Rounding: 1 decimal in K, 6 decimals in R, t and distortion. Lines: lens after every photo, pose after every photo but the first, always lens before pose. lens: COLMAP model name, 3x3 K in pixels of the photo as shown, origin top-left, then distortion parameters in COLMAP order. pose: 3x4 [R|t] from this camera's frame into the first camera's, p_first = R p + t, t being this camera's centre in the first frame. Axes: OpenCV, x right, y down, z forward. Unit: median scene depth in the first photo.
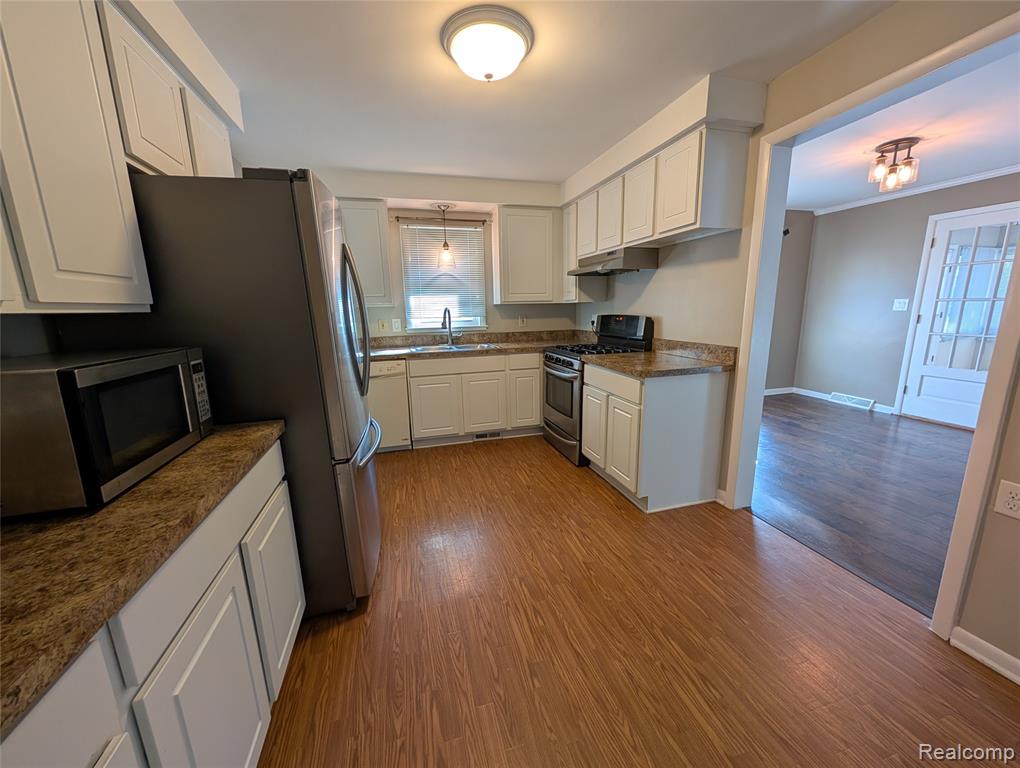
lens RADIAL K [[387.5, 0, 509.3], [0, 387.5, 383.1], [0, 0, 1]] dist [-0.000684, -0.000062]
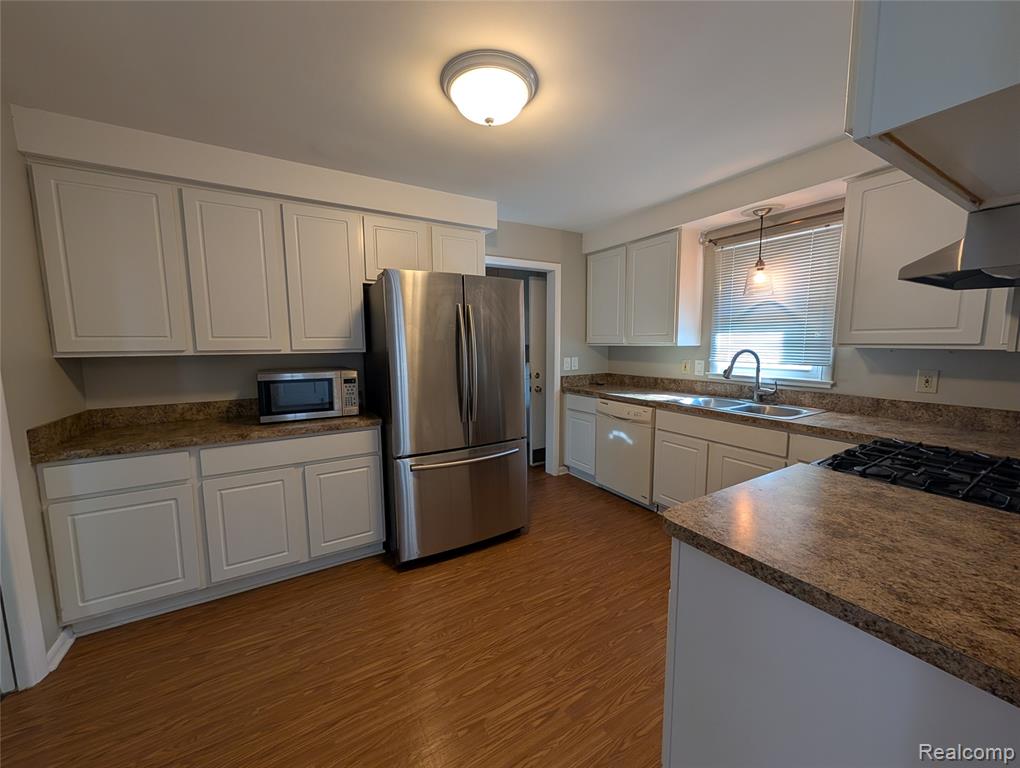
lens RADIAL K [[387.5, 0, 507.5], [0, 387.5, 382.6], [0, 0, 1]] dist [-0.000684, -0.000062]
pose [[0.252967, 0.122410, -0.959700, 0.434499], [-0.189323, 0.979048, 0.074974, -0.107829], [0.948770, 0.162727, 0.270842, 0.404190]]
